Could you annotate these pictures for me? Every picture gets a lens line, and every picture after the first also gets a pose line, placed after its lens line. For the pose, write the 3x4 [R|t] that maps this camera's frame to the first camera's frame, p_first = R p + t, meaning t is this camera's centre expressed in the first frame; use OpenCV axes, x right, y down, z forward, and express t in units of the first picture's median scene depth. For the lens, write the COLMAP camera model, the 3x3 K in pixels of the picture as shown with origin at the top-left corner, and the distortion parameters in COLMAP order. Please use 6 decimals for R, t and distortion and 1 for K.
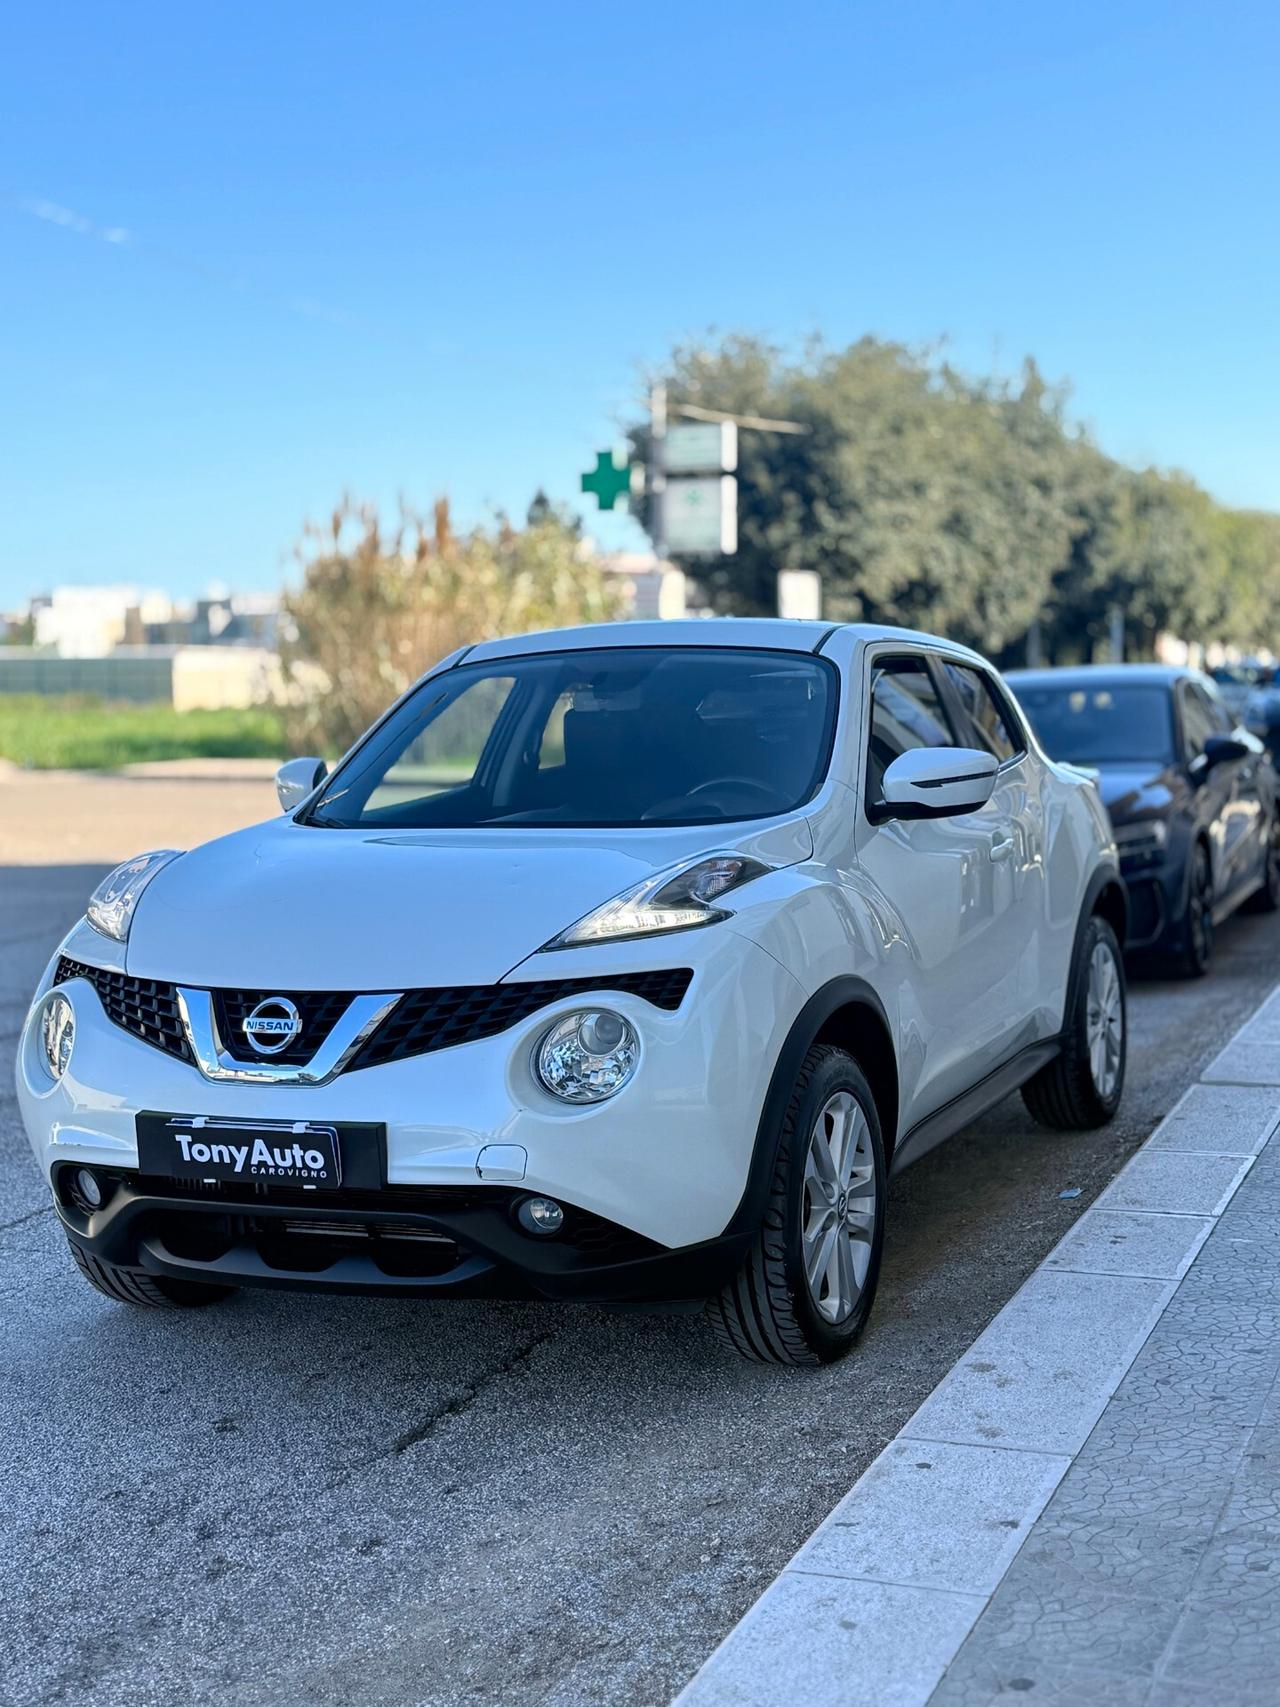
lens RADIAL K [[2314.9, 0, 623.1], [0, 2314.9, 852.4], [0, 0, 1]] dist [0.174118, -0.294033]
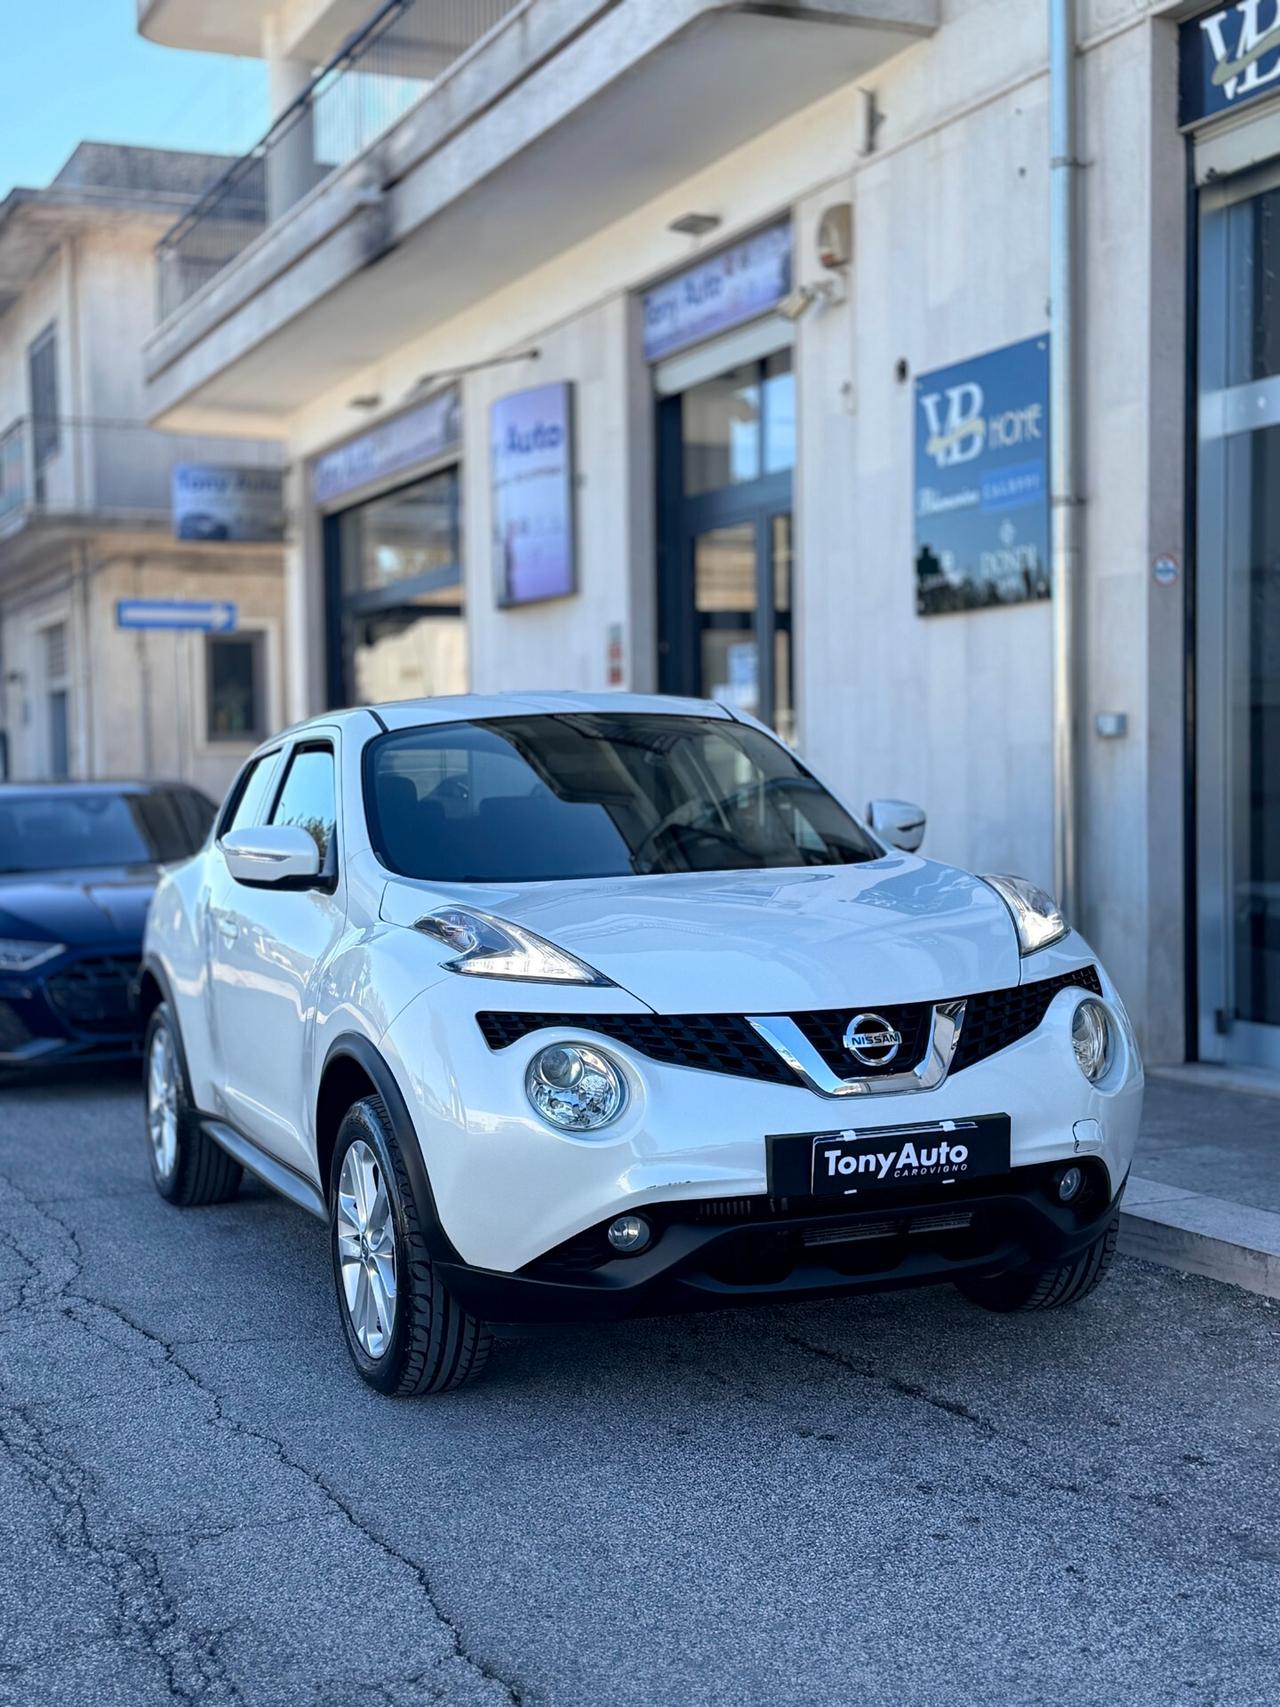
lens RADIAL K [[2316.6, 0, 640.0], [0, 2316.6, 853.5], [0, 0, 1]] dist [0.188645, -0.384608]
pose [[0.701933, -0.020262, 0.711955, -0.970399], [0.065834, 0.997162, -0.036529, 0.020810], [-0.709194, 0.072512, 0.701275, 0.317528]]
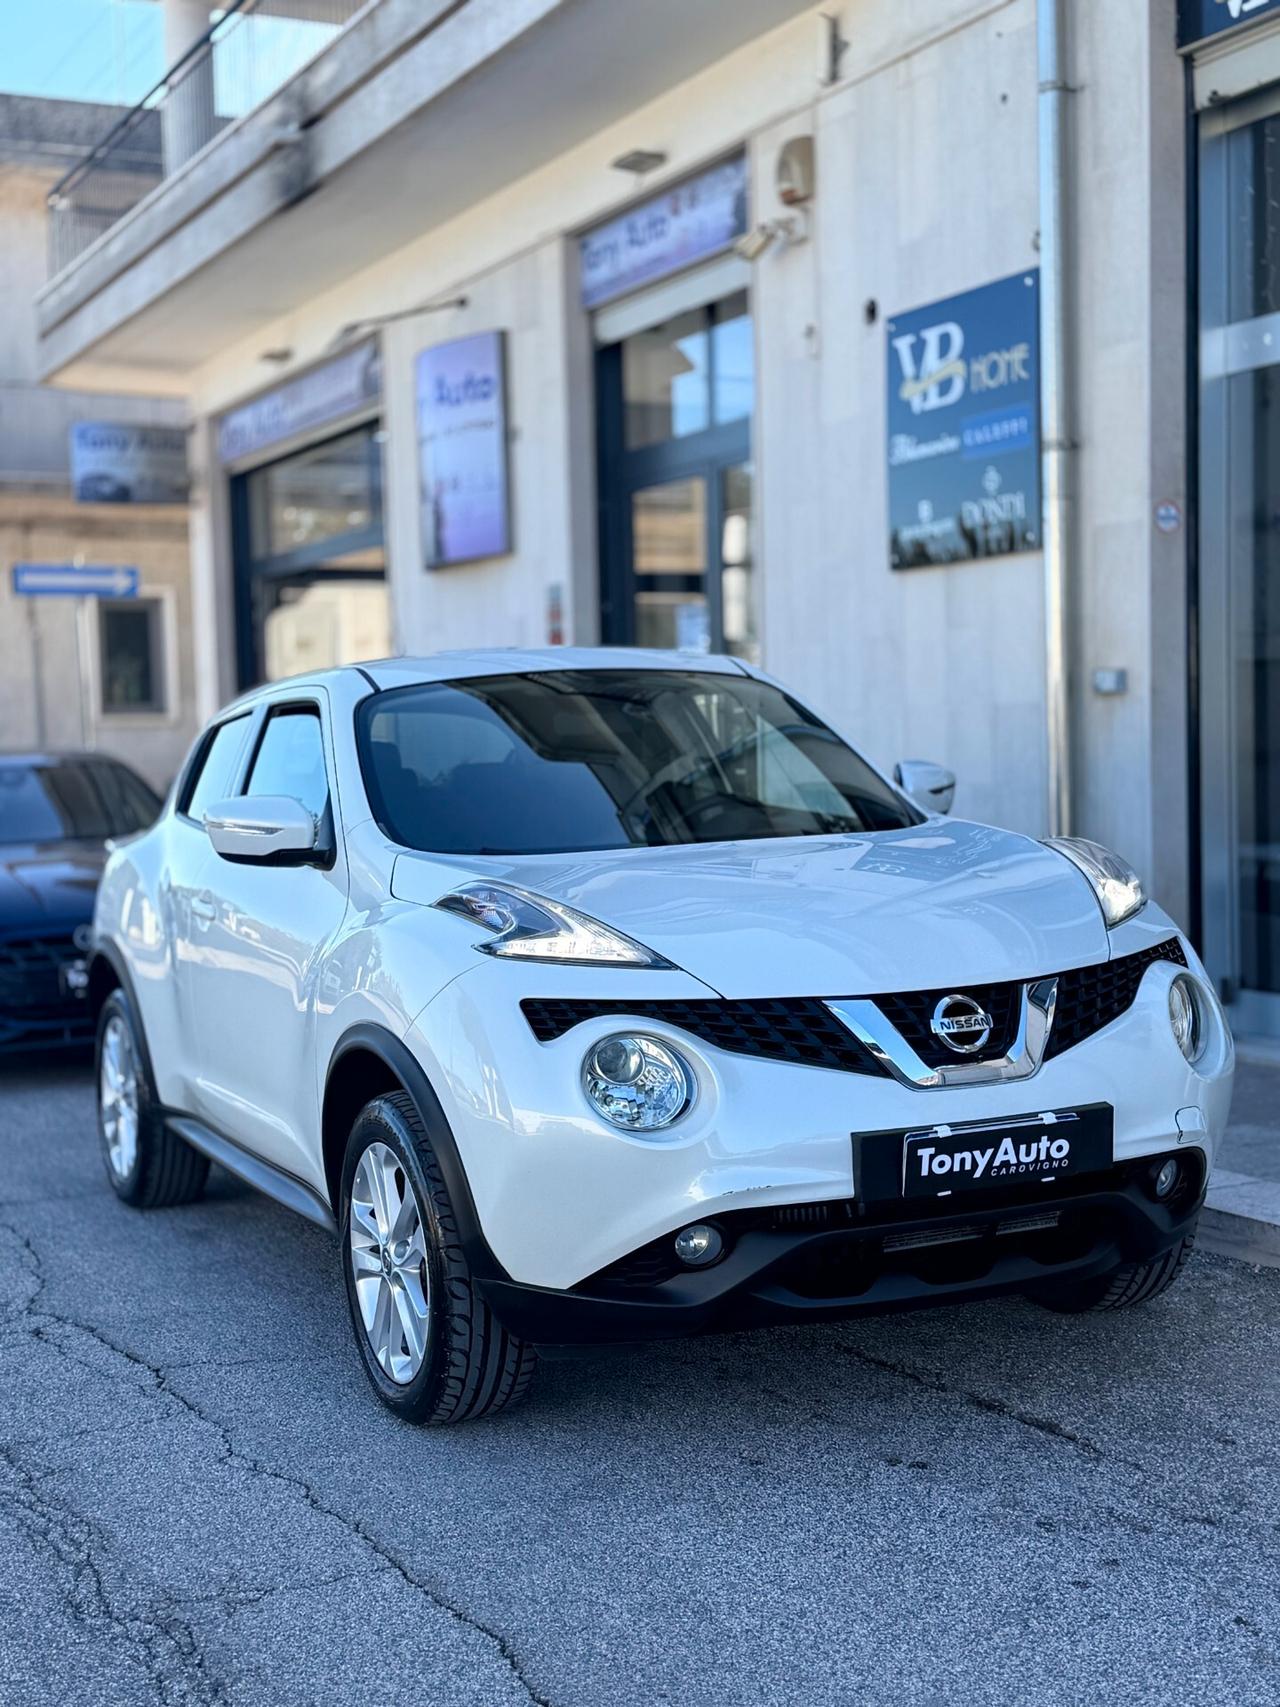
lens RADIAL K [[2314.2, 0, 634.0], [0, 2314.2, 853.0], [0, 0, 1]] dist [0.198449, -0.443682]
pose [[0.666222, -0.037874, 0.744791, -0.942468], [0.079445, 0.996631, -0.020384, 0.012642], [-0.741510, 0.072750, 0.666986, 0.448057]]
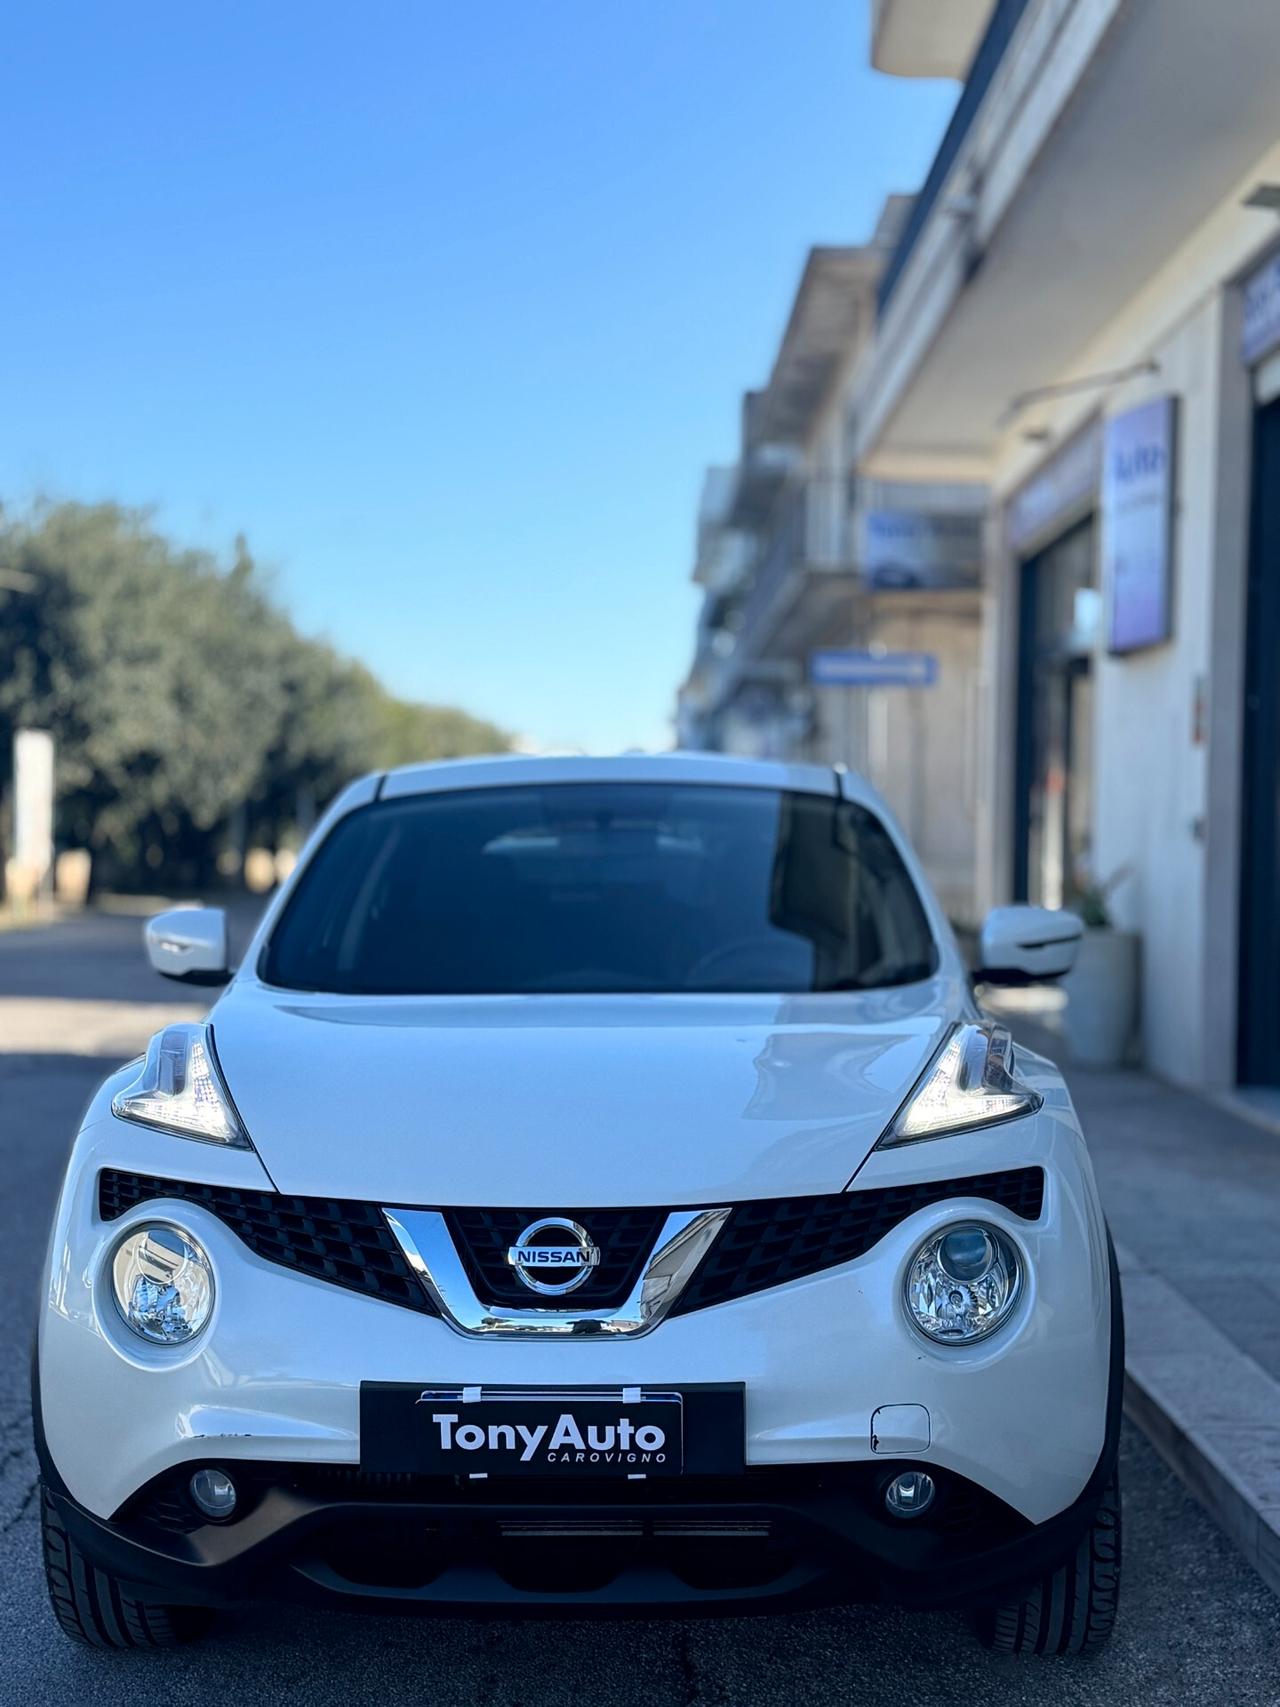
lens RADIAL K [[2314.2, 0, 634.0], [0, 2314.2, 853.0], [0, 0, 1]] dist [0.198449, -0.443682]
pose [[0.930180, 0.024527, 0.366283, -0.399172], [0.003504, 0.997127, -0.075668, 0.001872], [-0.367086, 0.071668, 0.927422, 0.283324]]
